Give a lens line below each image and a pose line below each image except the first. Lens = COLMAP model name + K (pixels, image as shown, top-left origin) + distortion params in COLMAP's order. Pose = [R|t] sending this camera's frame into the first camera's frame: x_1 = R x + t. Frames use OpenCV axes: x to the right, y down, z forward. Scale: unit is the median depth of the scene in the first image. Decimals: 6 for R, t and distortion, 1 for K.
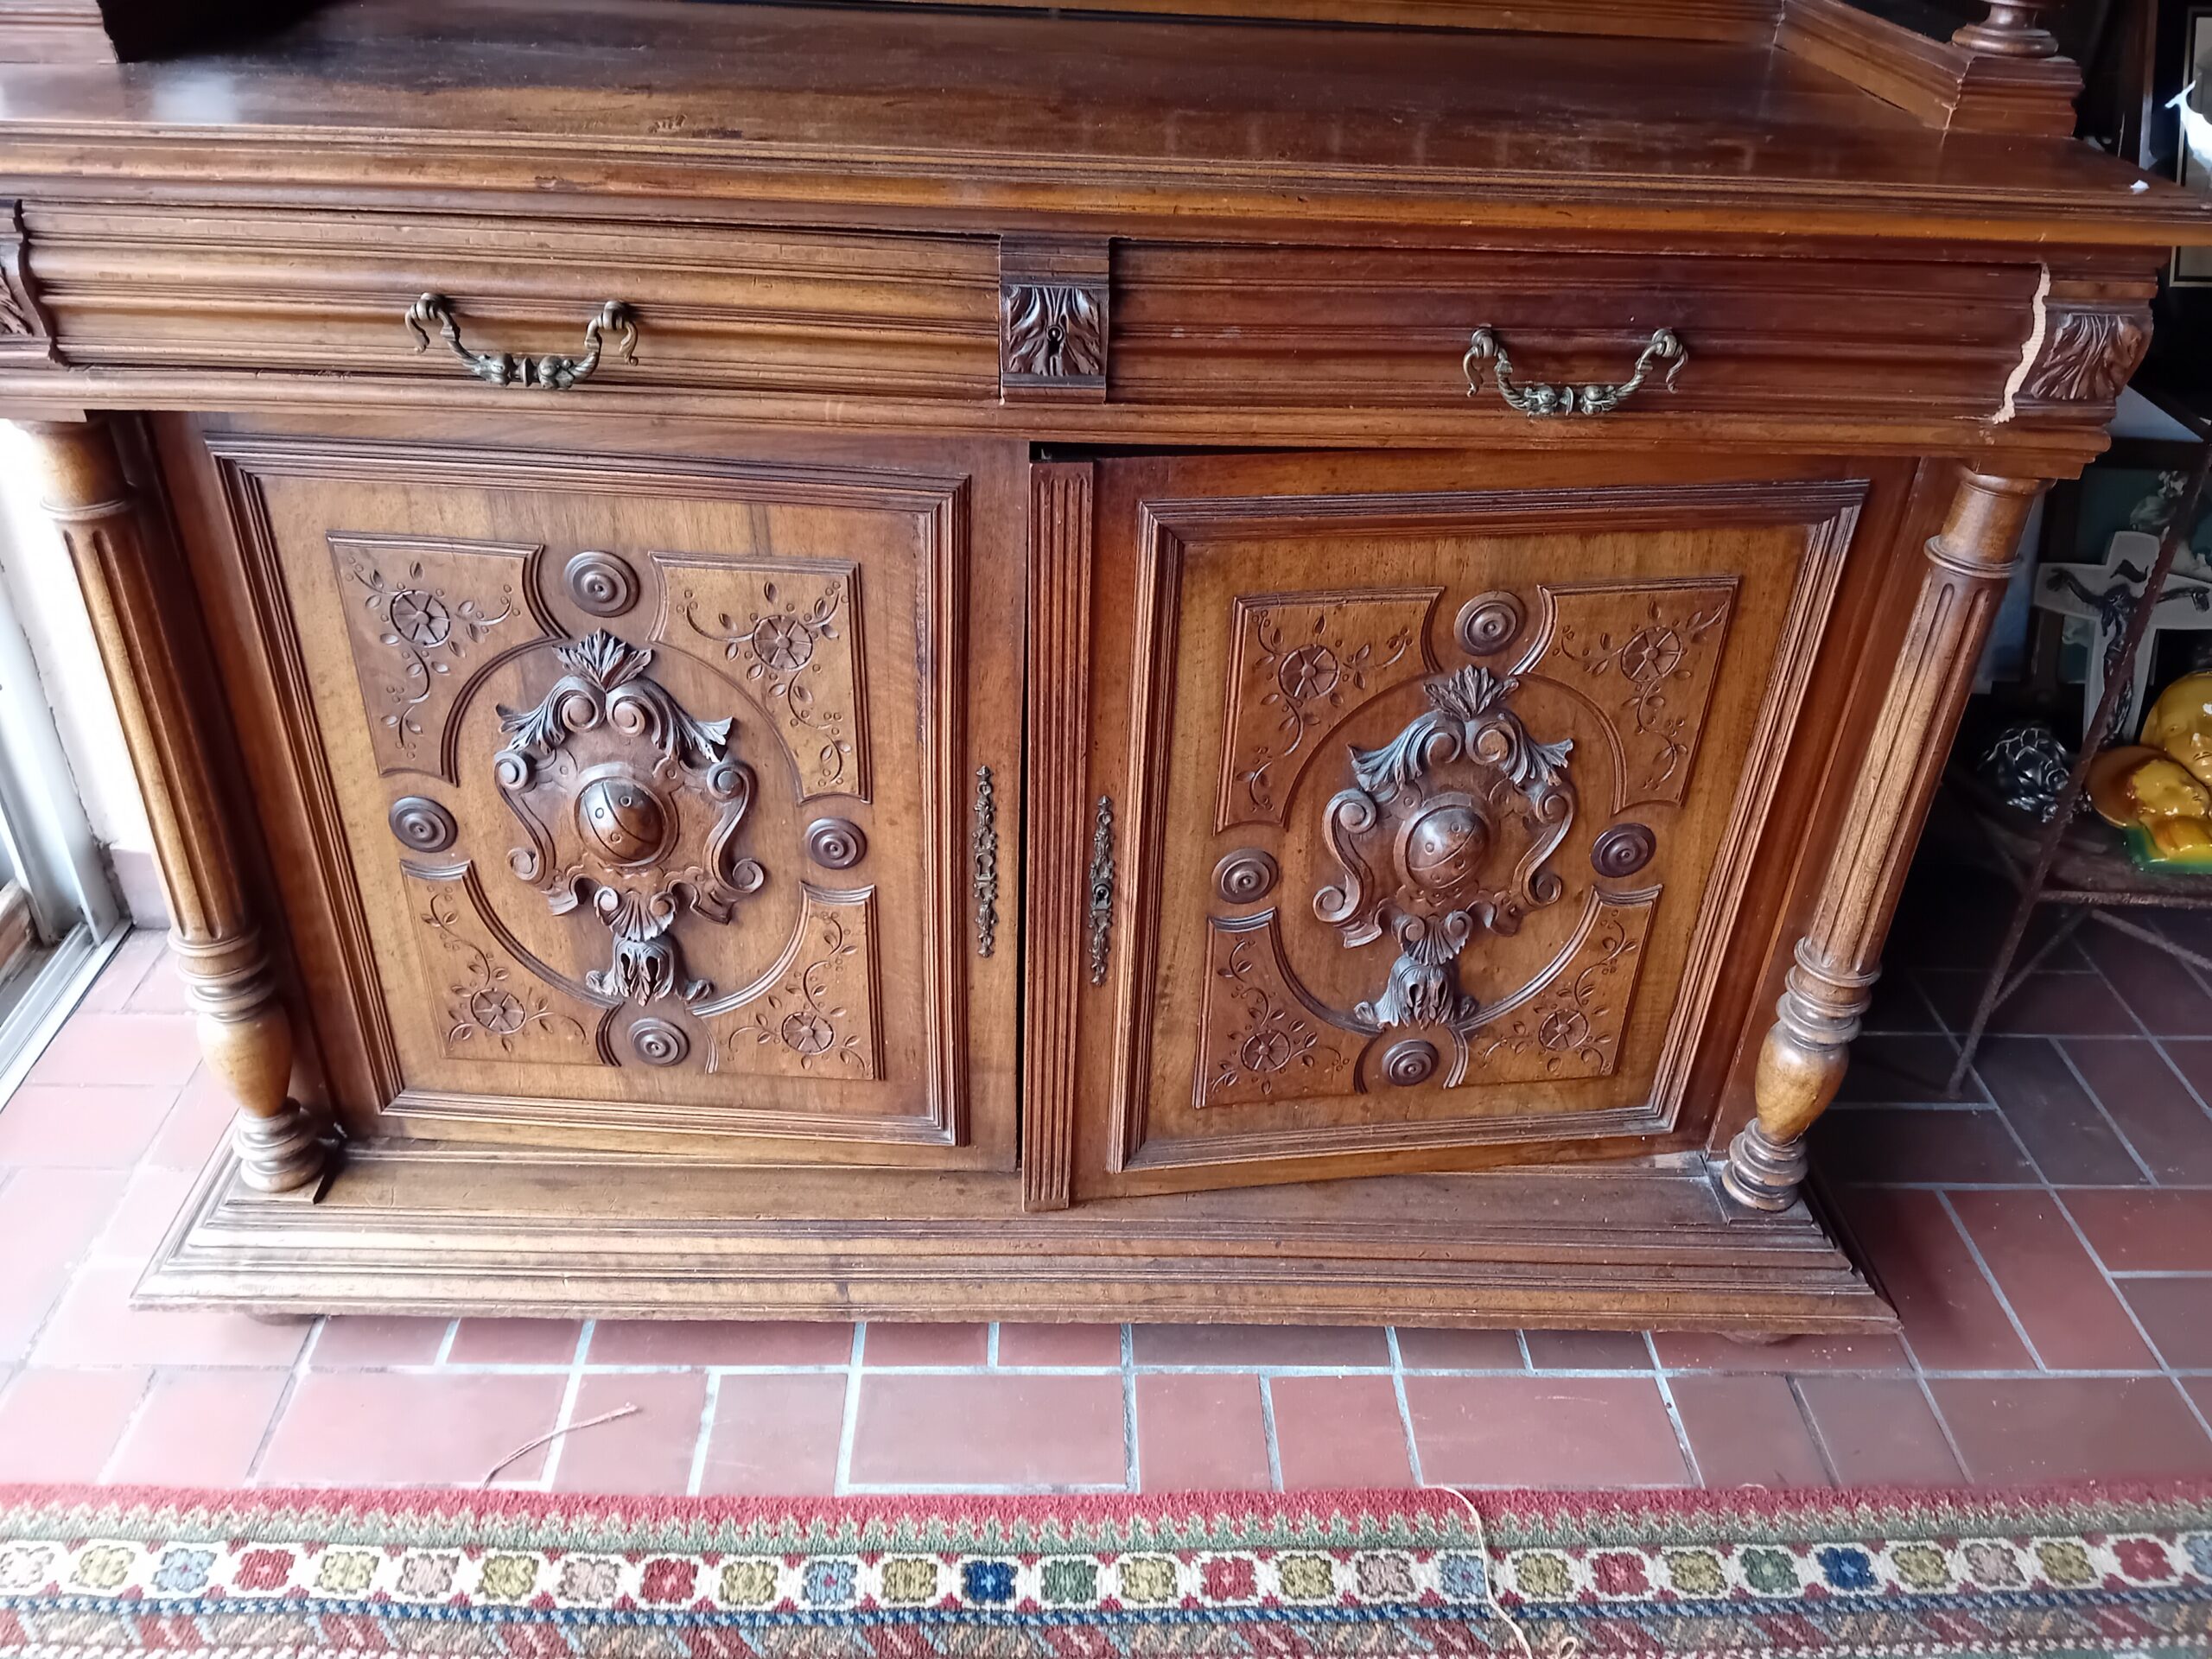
lens RADIAL K [[1805.6, 0, 1106.0], [0, 1805.6, 829.5], [0, 0, 1]] dist [0.114845, -0.246053]
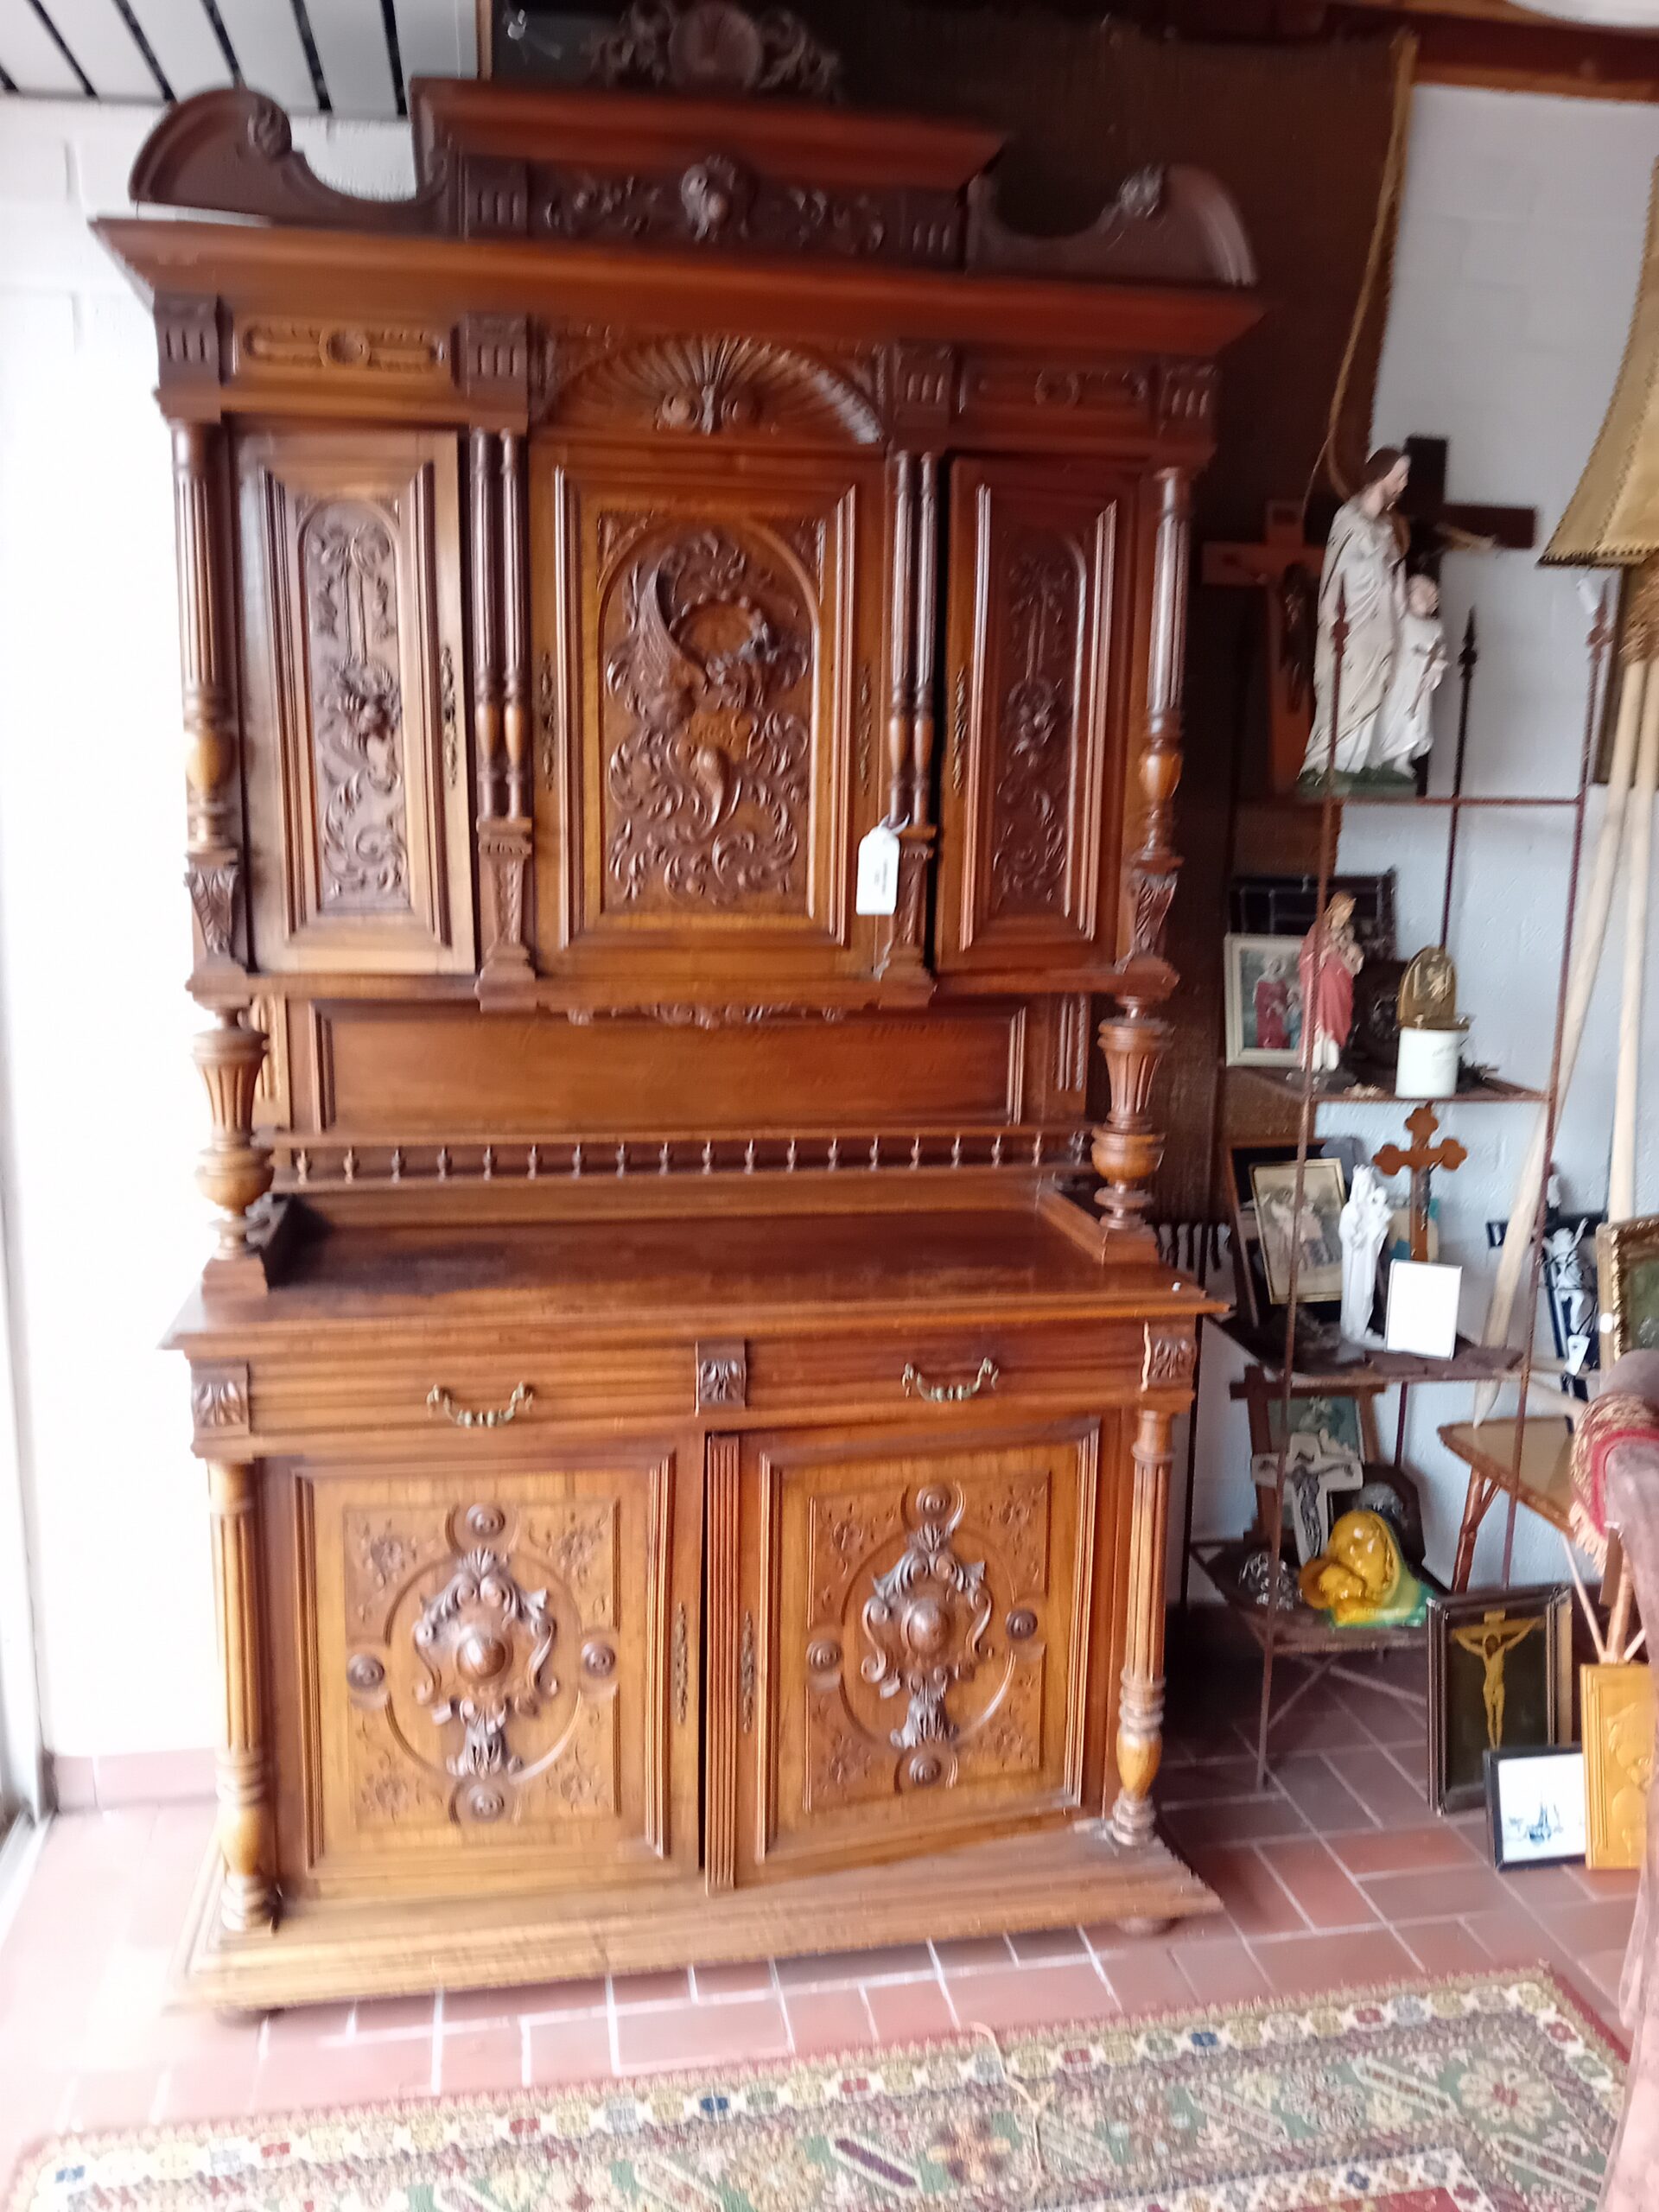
lens RADIAL K [[1805.6, 0, 829.5], [0, 1805.6, 1106.0], [0, 0, 1]] dist [0.114845, -0.246053]
pose [[0.988261, -0.053463, 0.143113, -0.152021], [0.102454, 0.926821, -0.361256, 0.177081], [-0.113326, 0.371678, 0.921419, -0.915831]]
